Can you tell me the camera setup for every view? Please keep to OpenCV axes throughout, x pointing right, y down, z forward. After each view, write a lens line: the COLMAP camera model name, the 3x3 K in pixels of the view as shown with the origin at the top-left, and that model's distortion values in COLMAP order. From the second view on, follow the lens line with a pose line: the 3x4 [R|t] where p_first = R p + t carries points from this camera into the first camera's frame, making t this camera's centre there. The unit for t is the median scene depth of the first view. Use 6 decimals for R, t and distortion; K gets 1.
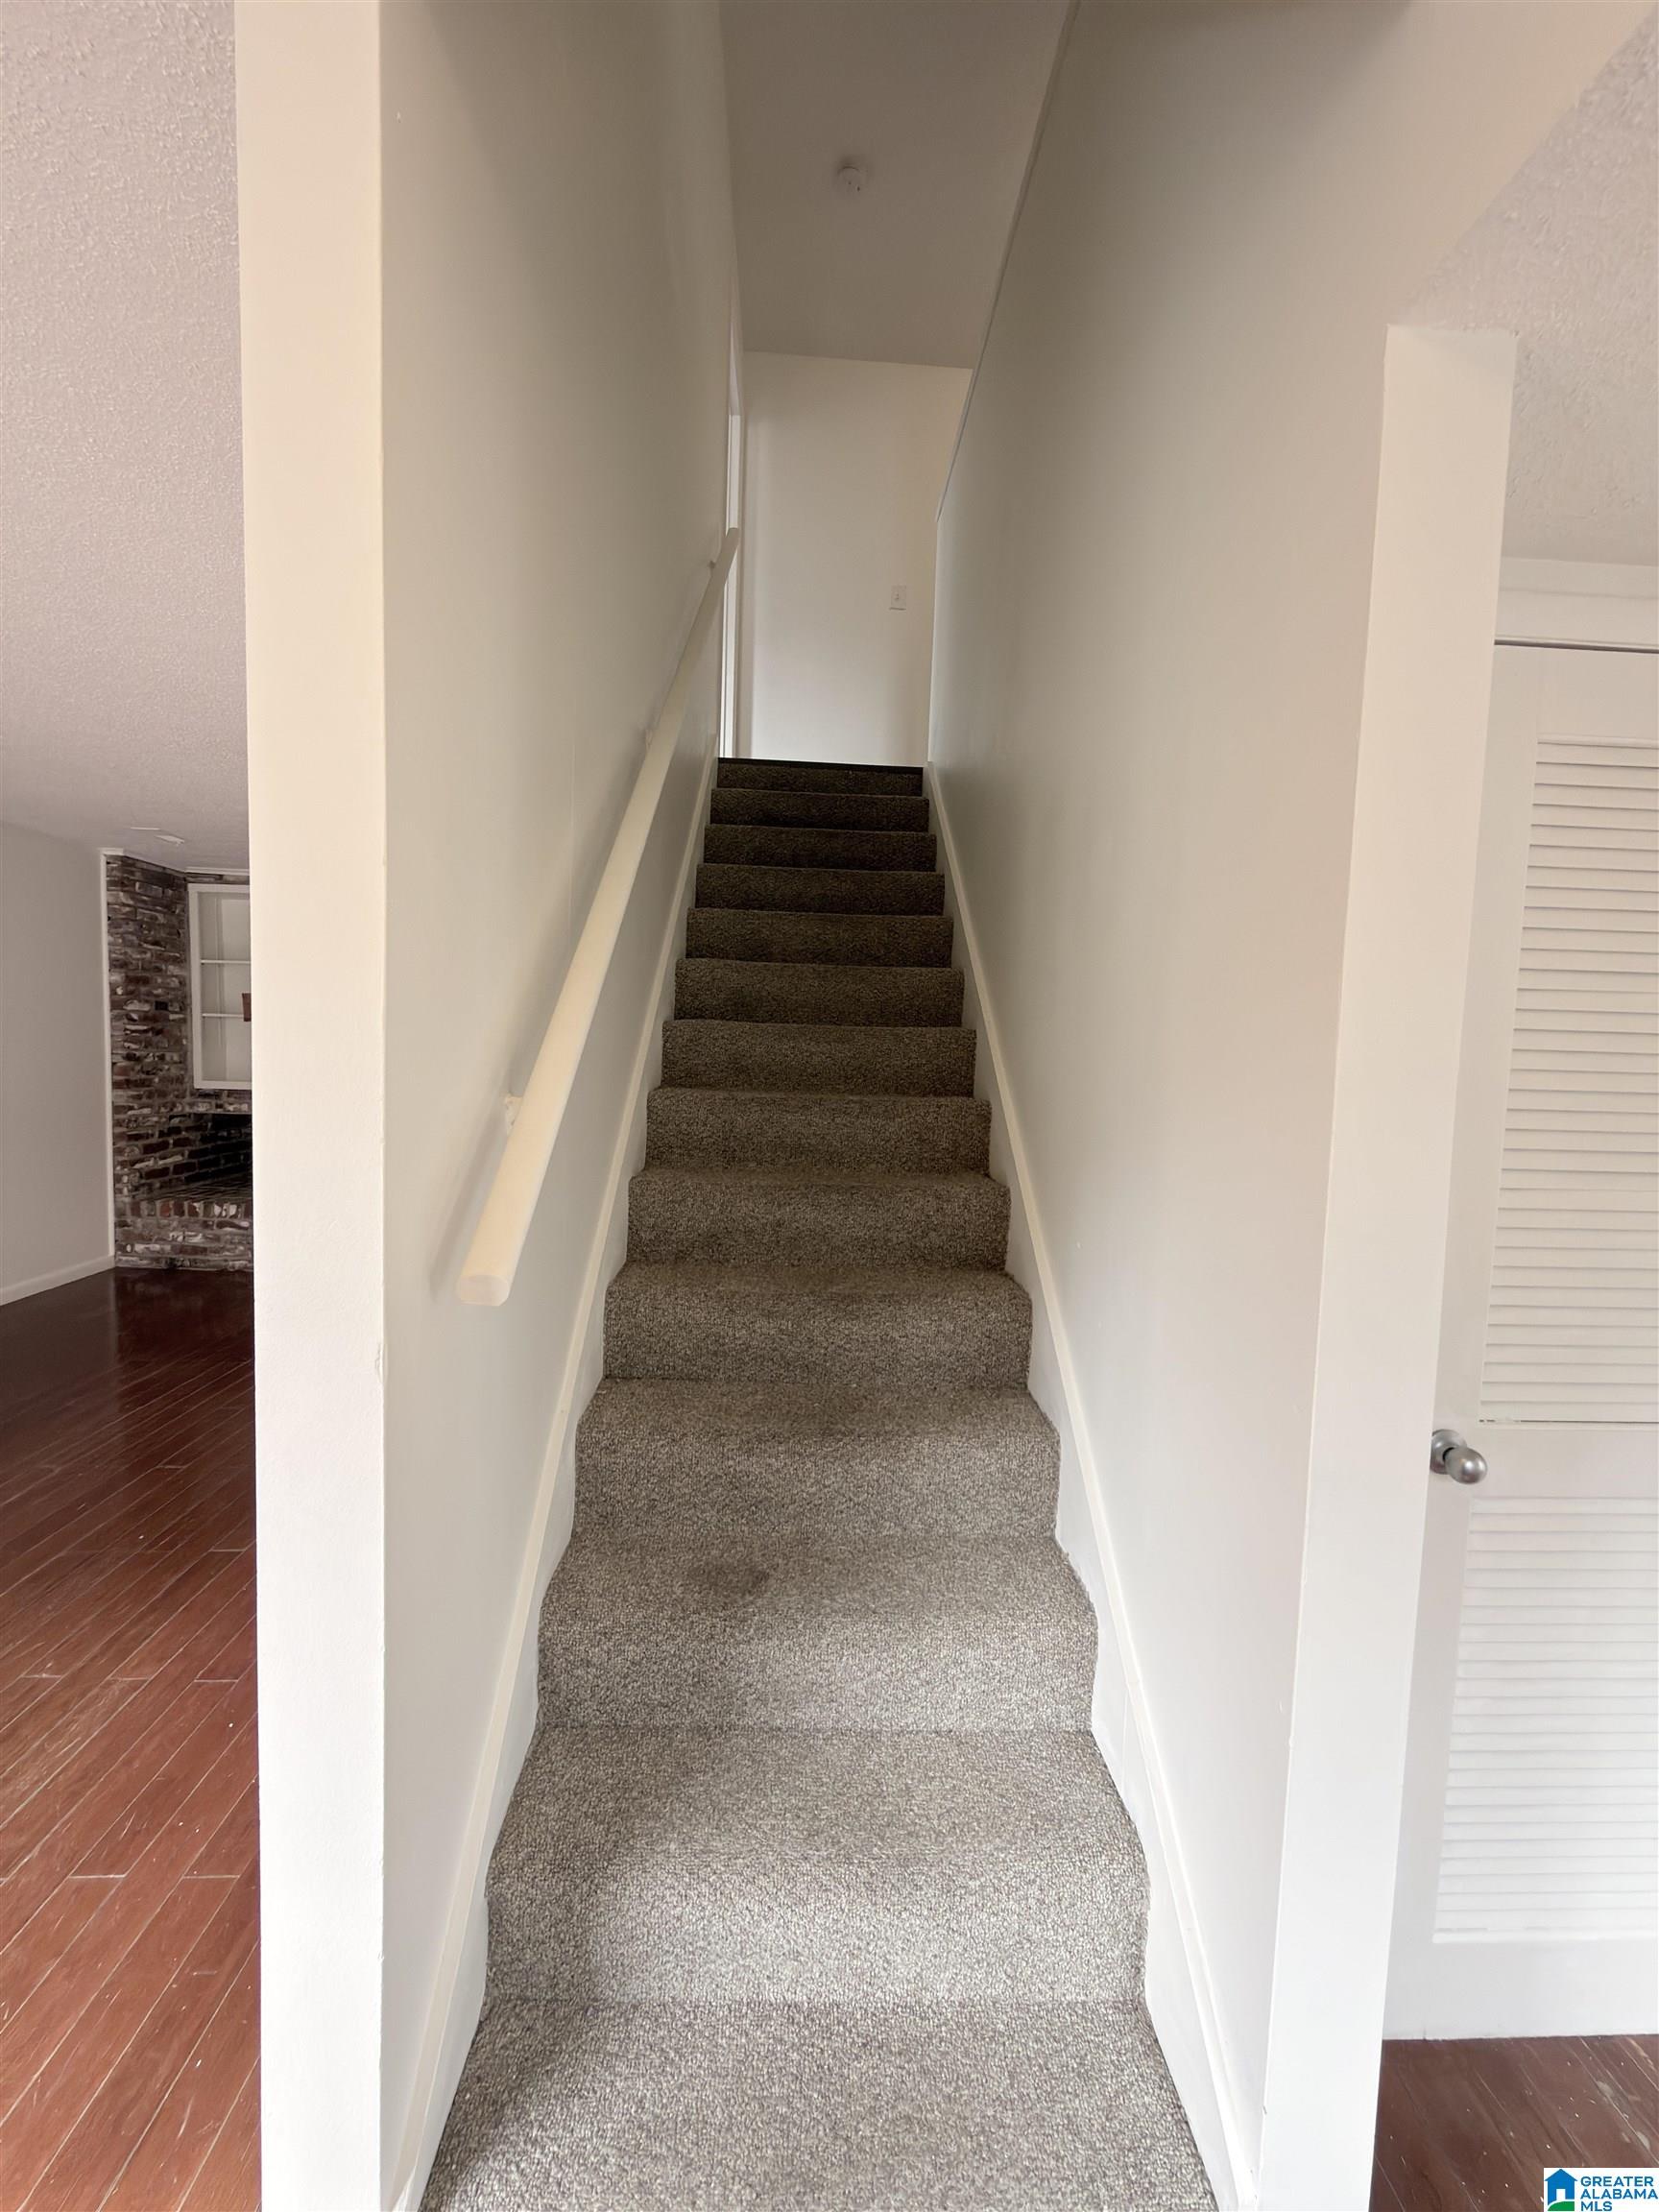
lens RADIAL K [[883.1, 0, 829.5], [0, 883.1, 1106.0], [0, 0, 1]] dist [-0.000519, 0.000155]
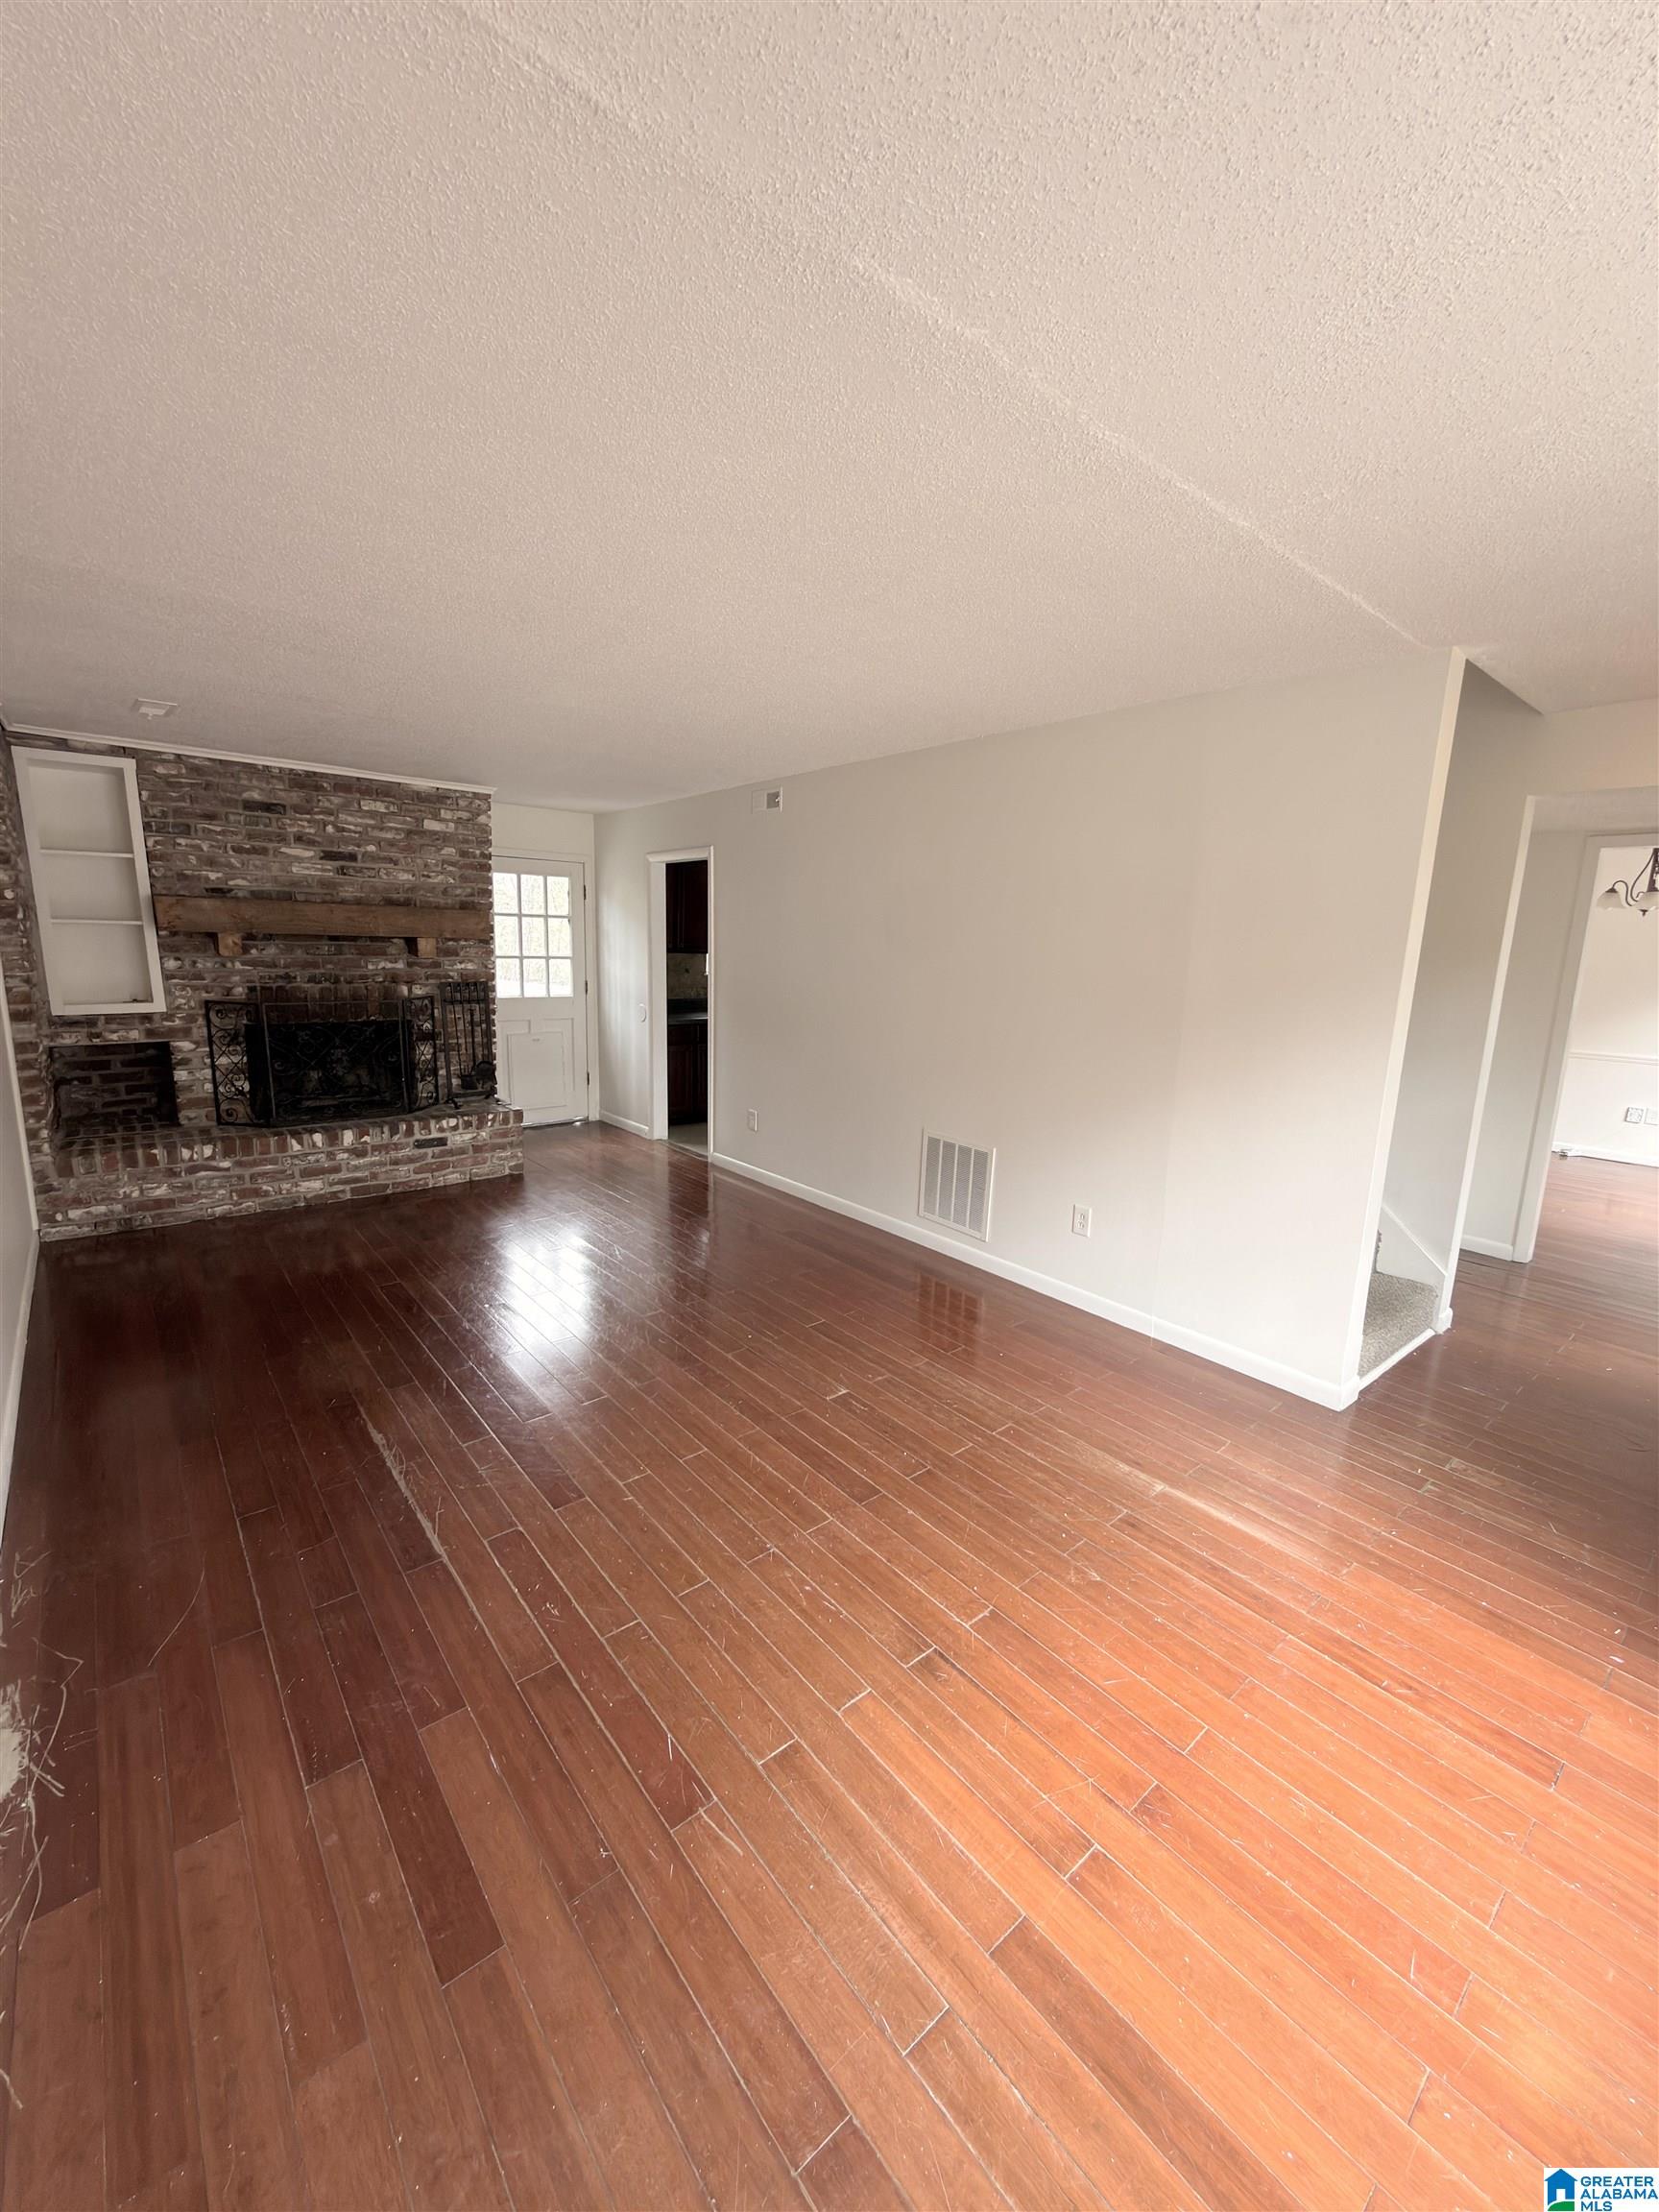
lens RADIAL K [[881.4, 0, 825.7], [0, 881.4, 1107.5], [0, 0, 1]] dist [0.000412, -0.000060]
pose [[0.795876, -0.126297, 0.592140, -0.699622], [0.042314, 0.987213, 0.153689, -0.033398], [-0.603979, -0.097261, 0.791043, -0.059291]]
